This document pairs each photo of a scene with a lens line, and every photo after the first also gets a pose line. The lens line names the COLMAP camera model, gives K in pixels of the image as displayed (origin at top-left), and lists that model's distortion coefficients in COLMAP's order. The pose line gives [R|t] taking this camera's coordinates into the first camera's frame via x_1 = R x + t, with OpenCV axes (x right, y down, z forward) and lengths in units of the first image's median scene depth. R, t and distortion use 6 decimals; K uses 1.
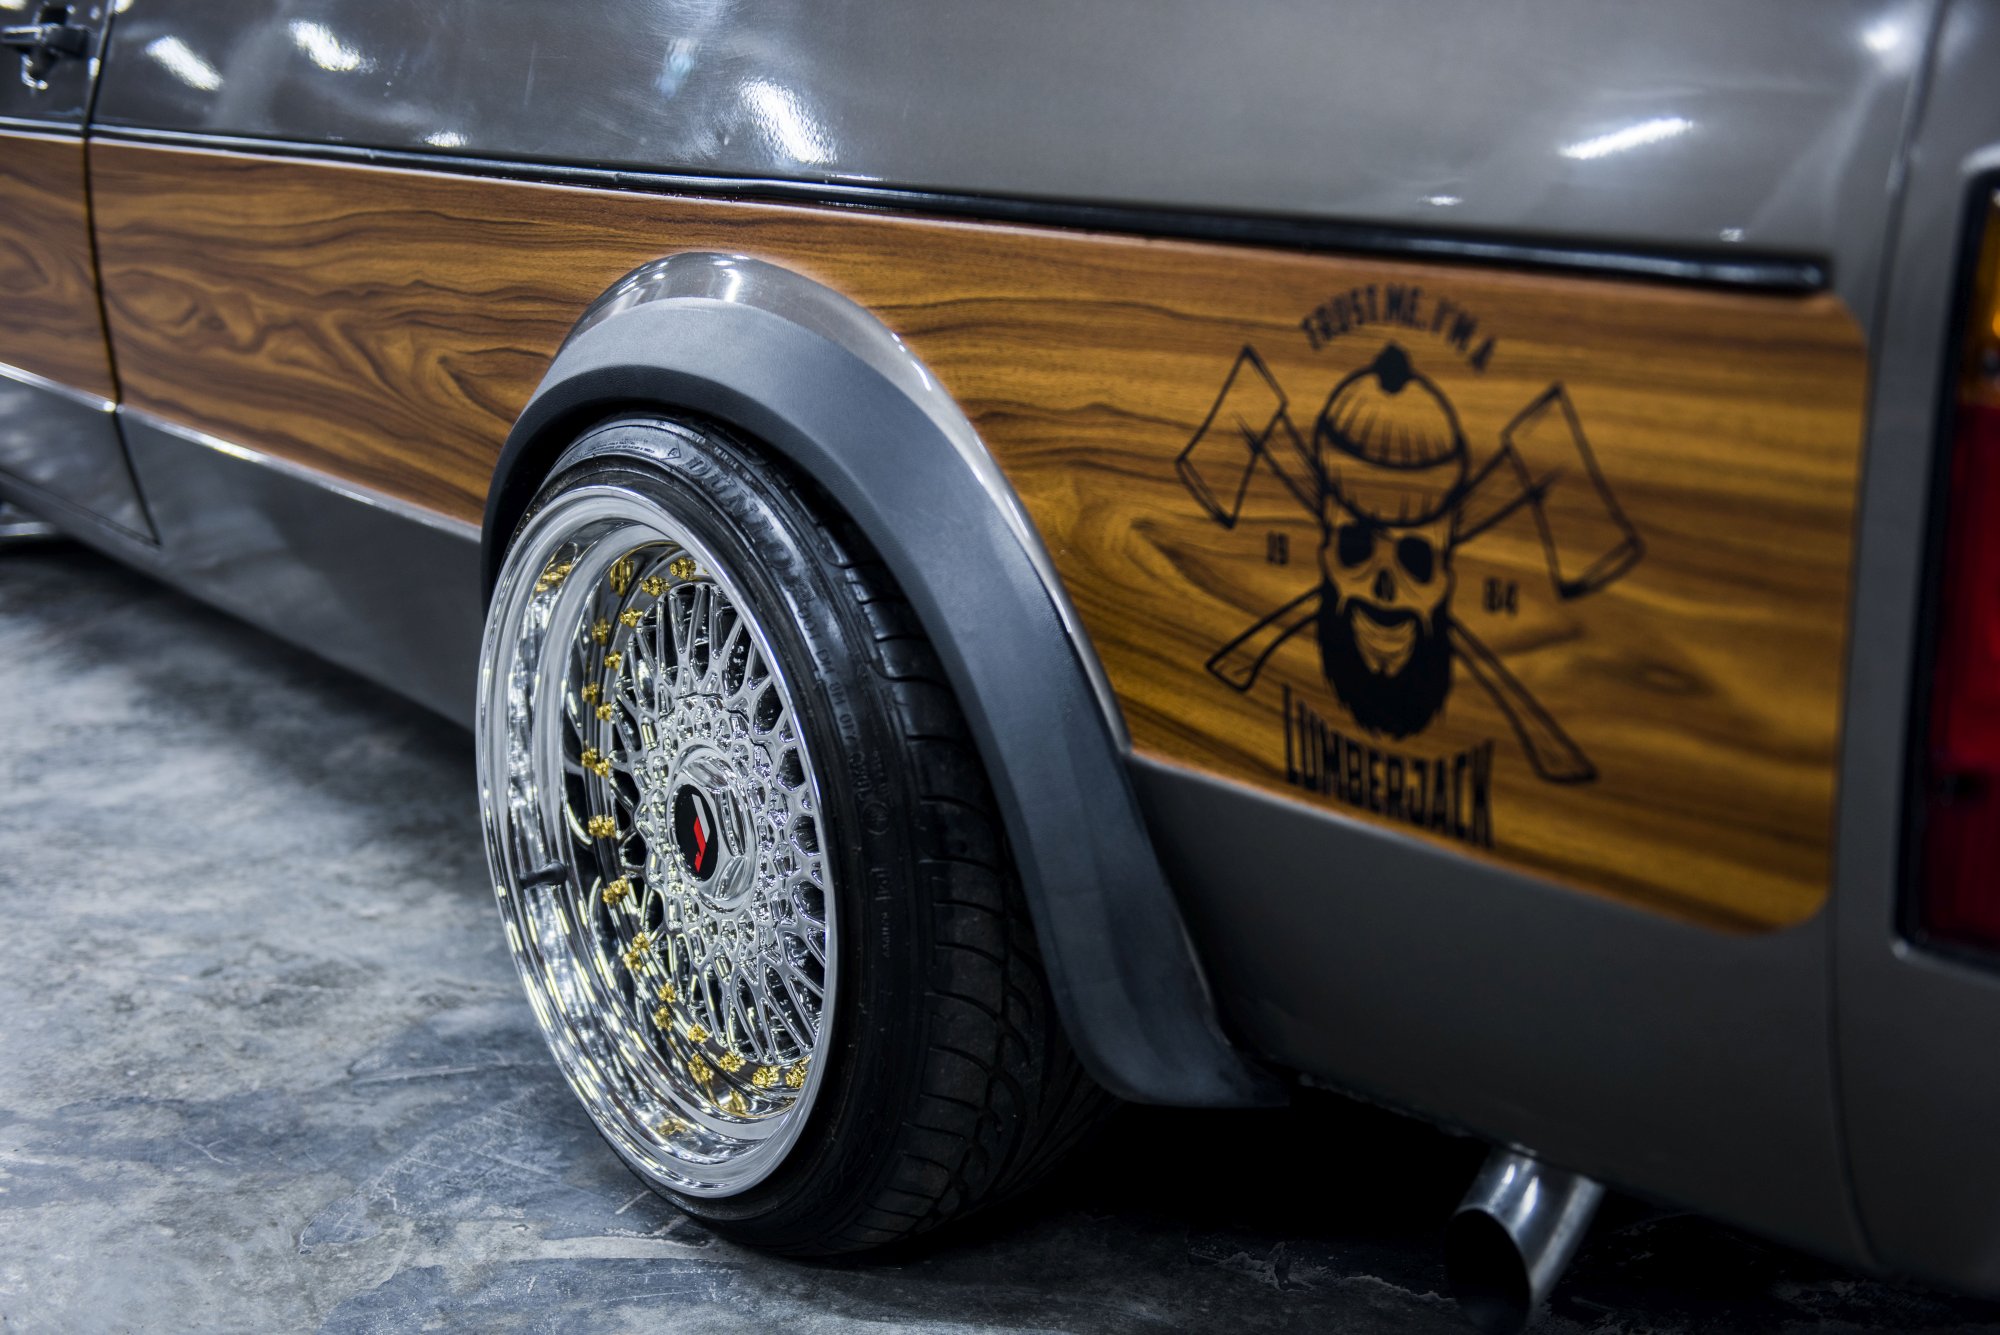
lens RADIAL K [[2494.1, 0, 1002.9], [0, 2494.1, 675.2], [0, 0, 1]] dist [0.009078, 0.000000]
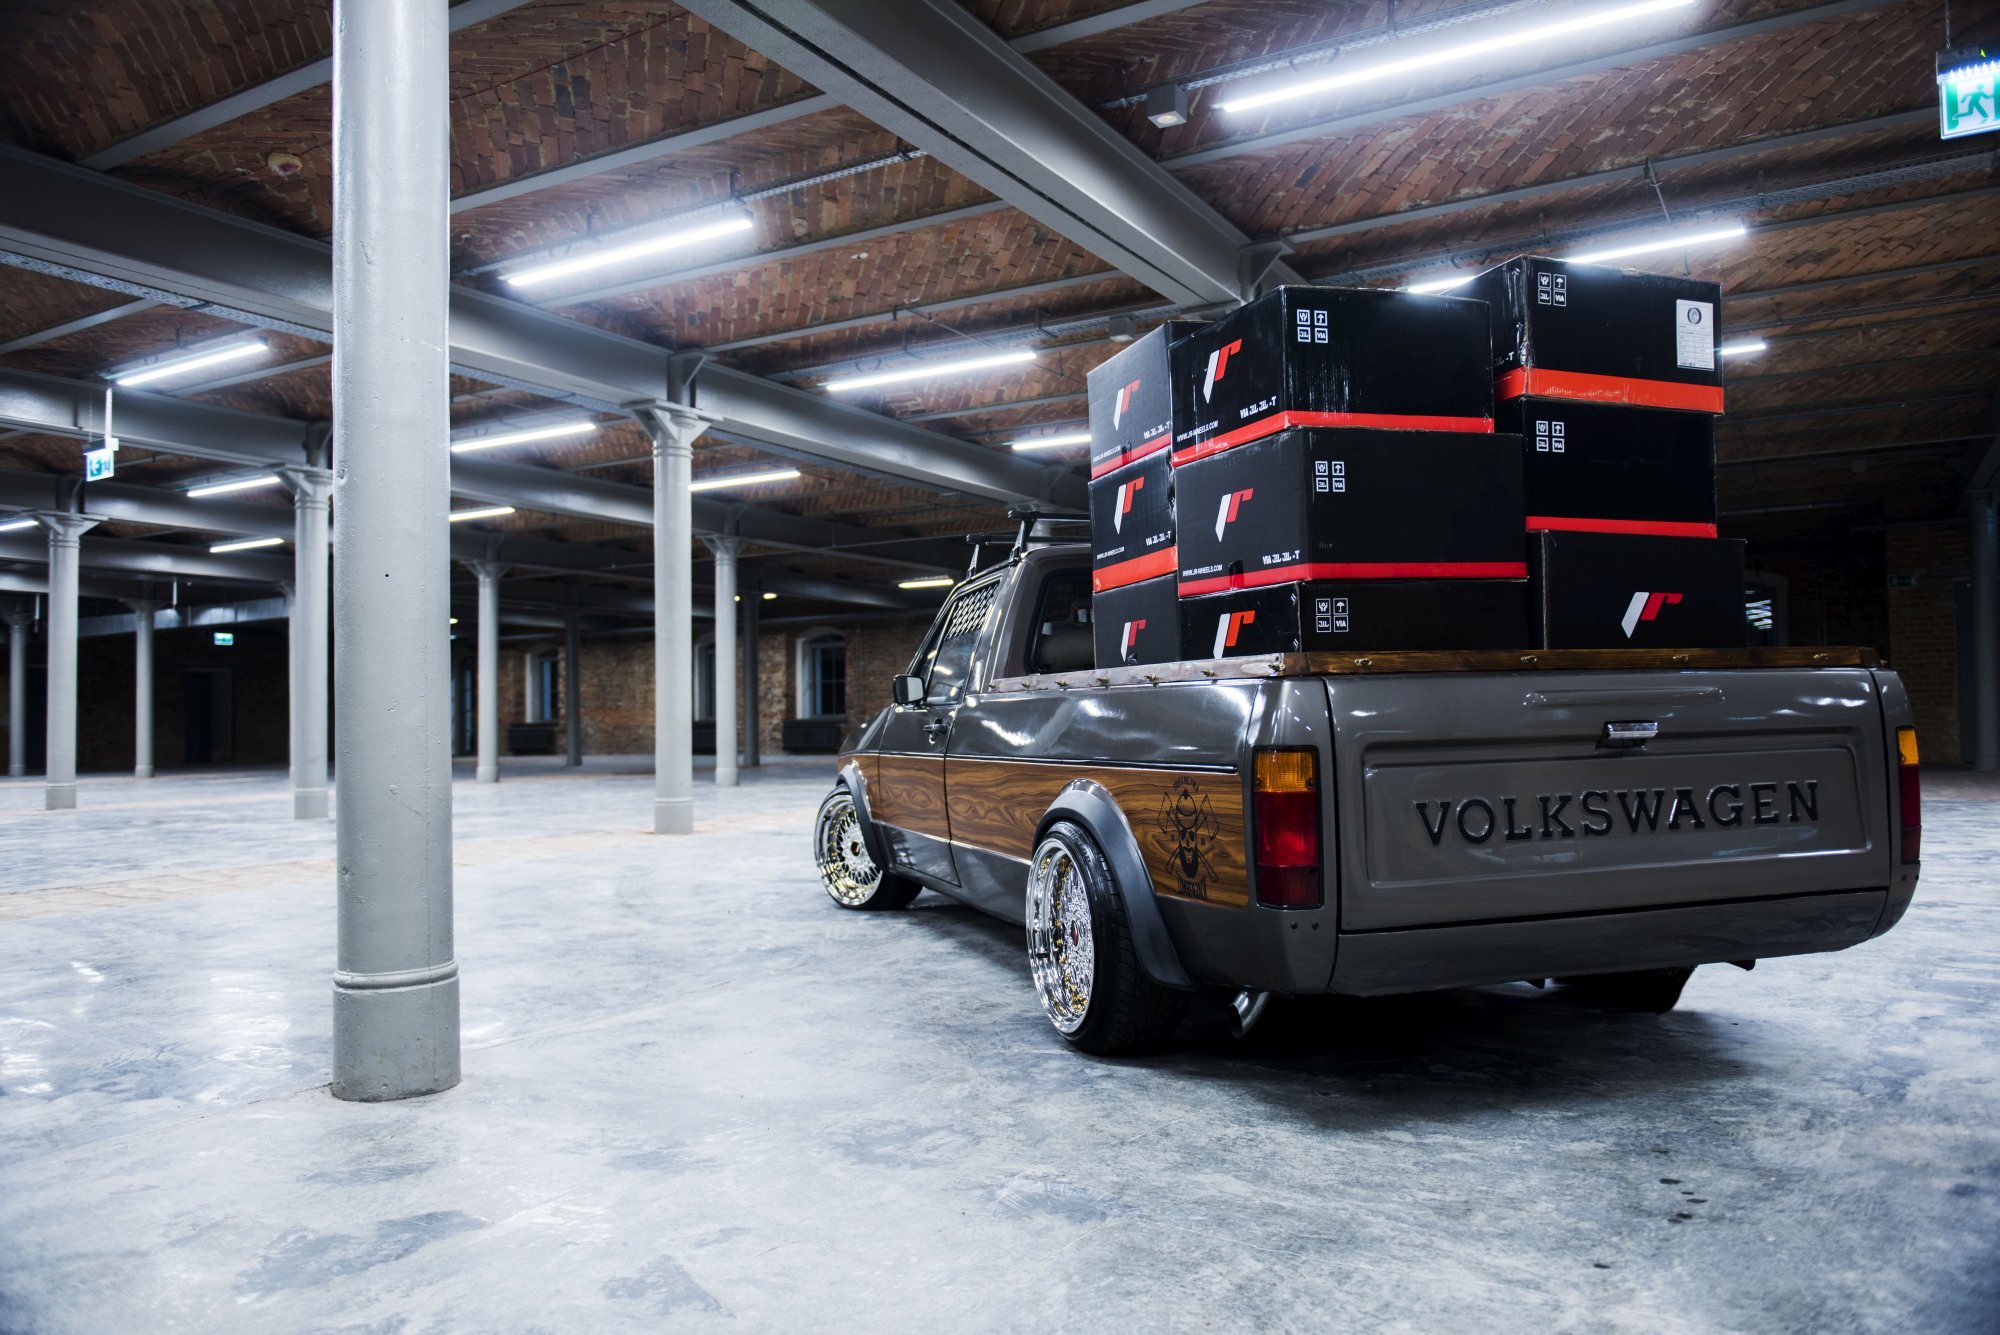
lens RADIAL K [[1399.1, 0, 998.8], [0, 1399.1, 672.6], [0, 0, 1]] dist [-0.003653, -0.008835]
pose [[0.942974, -0.050601, -0.328998, 0.563443], [-0.040390, 0.963681, -0.263984, 0.288121], [0.330407, 0.262218, 0.906682, -1.216336]]
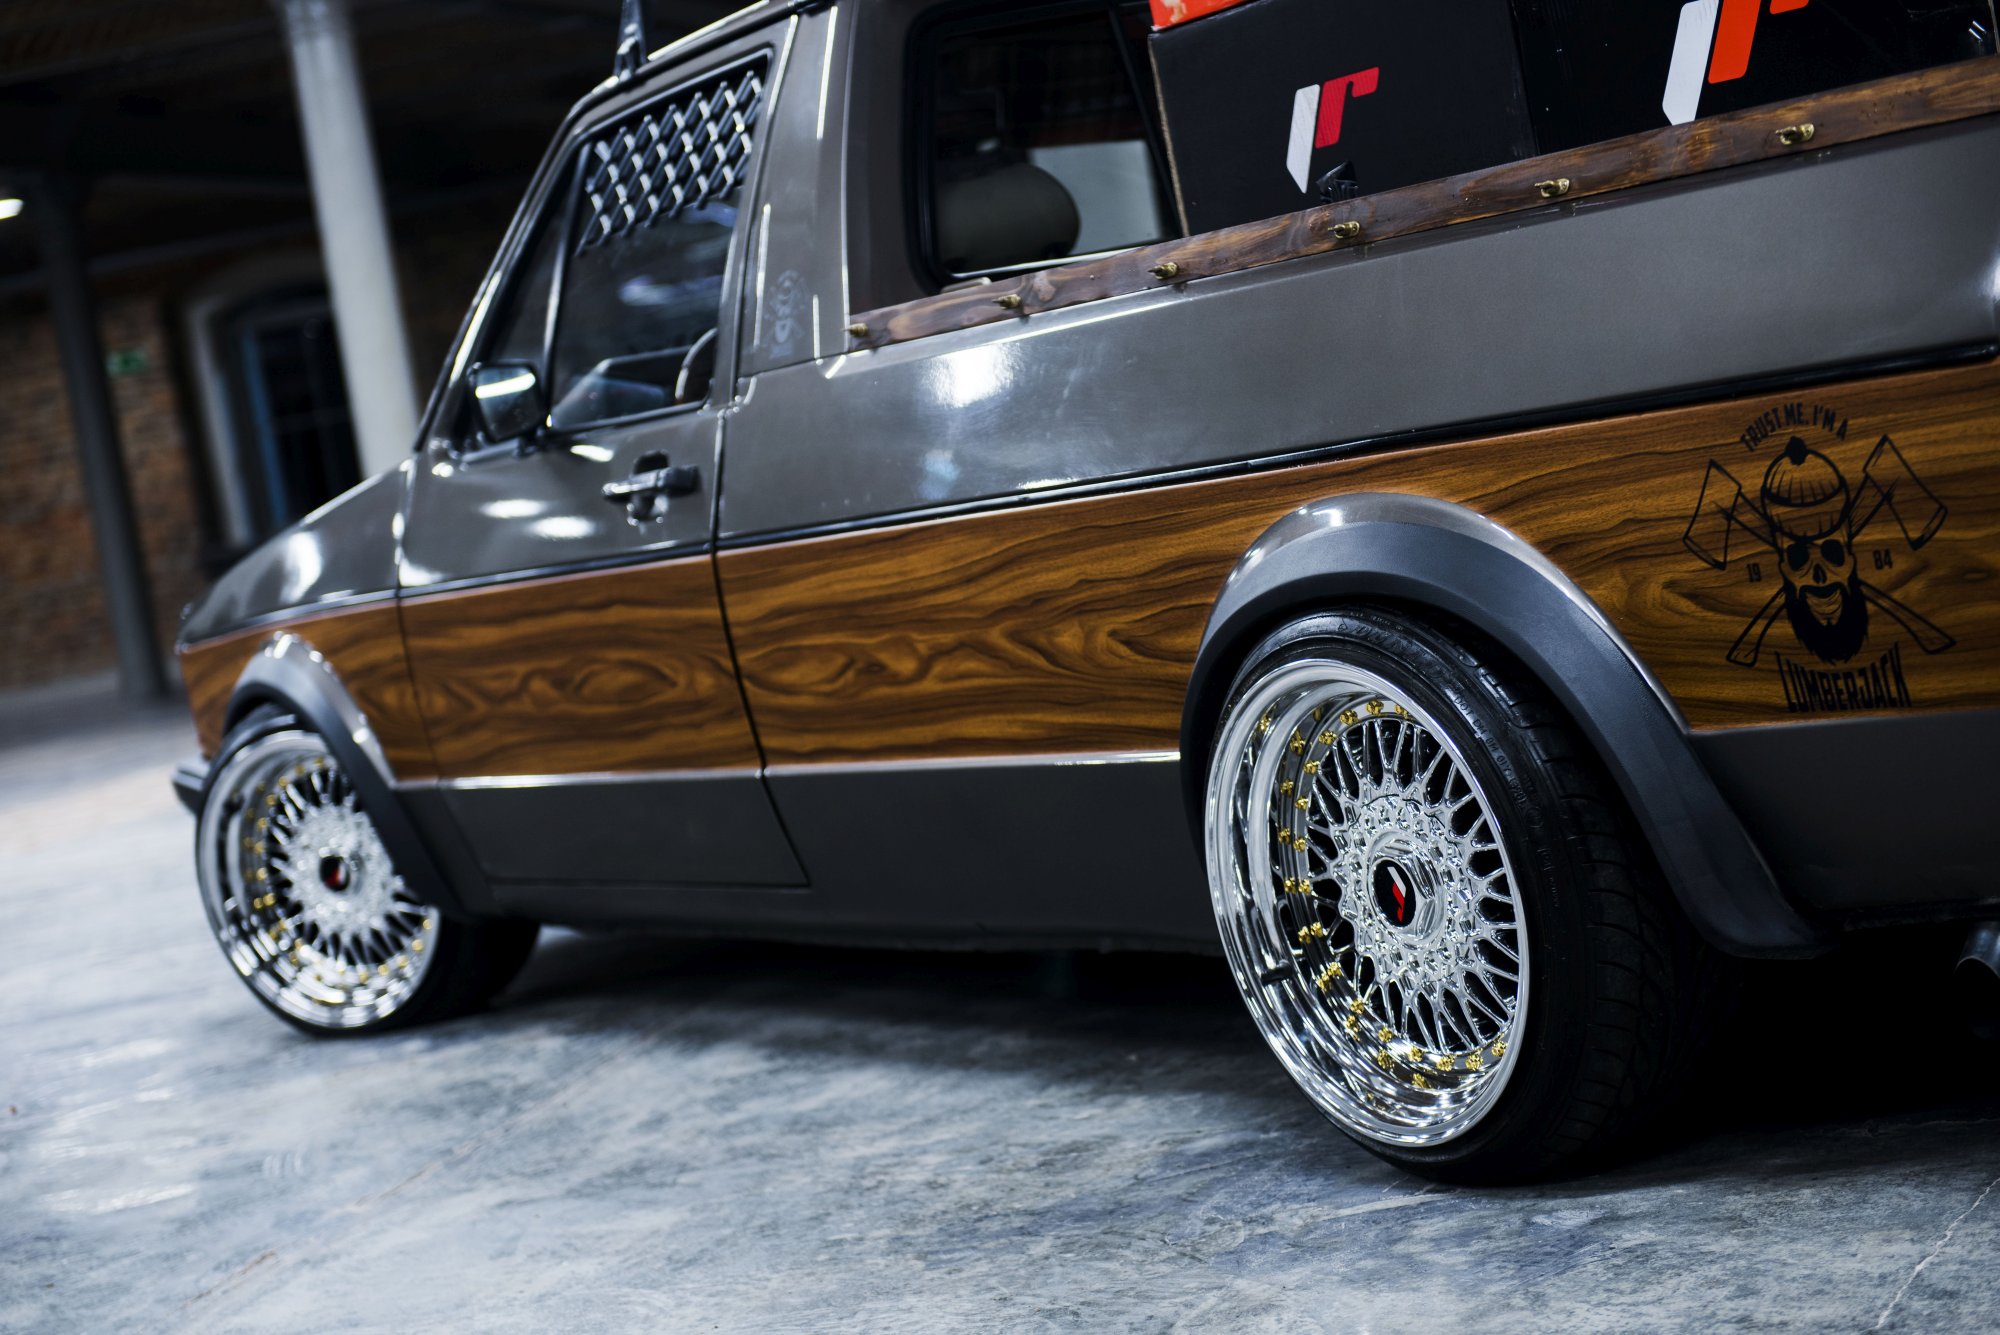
lens RADIAL K [[3626.1, 0, 1015.6], [0, 3626.1, 669.0], [0, 0, 1]] dist [0.006031, 0.000000]
pose [[0.978175, -0.189520, -0.085180, -0.159544], [0.172833, 0.969686, -0.172739, 0.307499], [0.115335, 0.154247, 0.981278, -1.276412]]
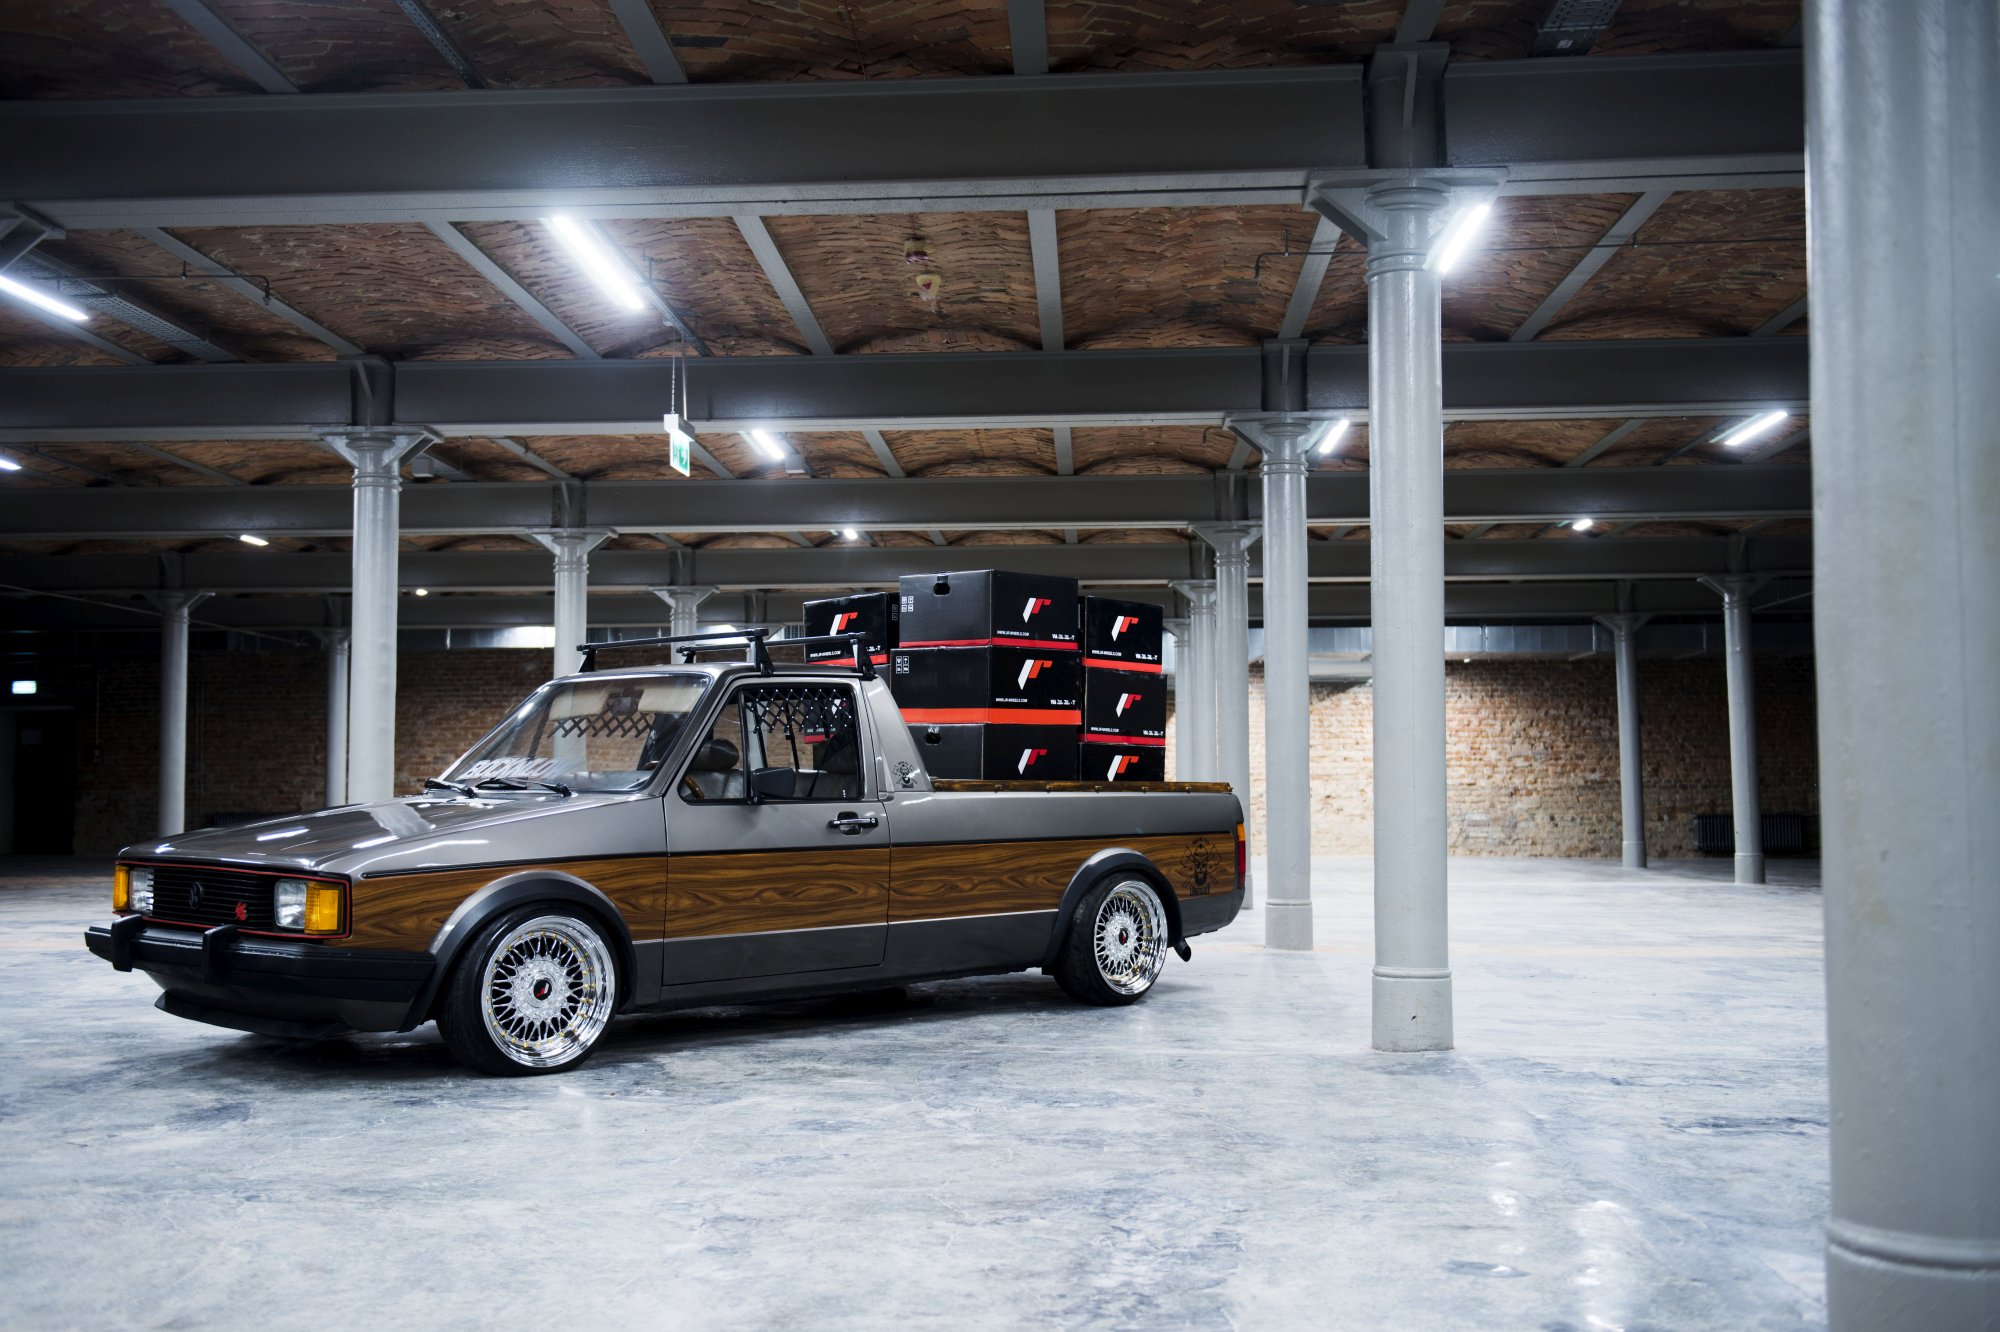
lens RADIAL K [[1991.4, 0, 986.7], [0, 1991.4, 676.5], [0, 0, 1]] dist [0.052678, 0.000000]
pose [[-0.151726, 0.033510, 0.987854, -6.000372], [0.234825, 0.972033, 0.003094, -0.799964], [-0.960123, 0.232442, -0.155352, 2.325816]]
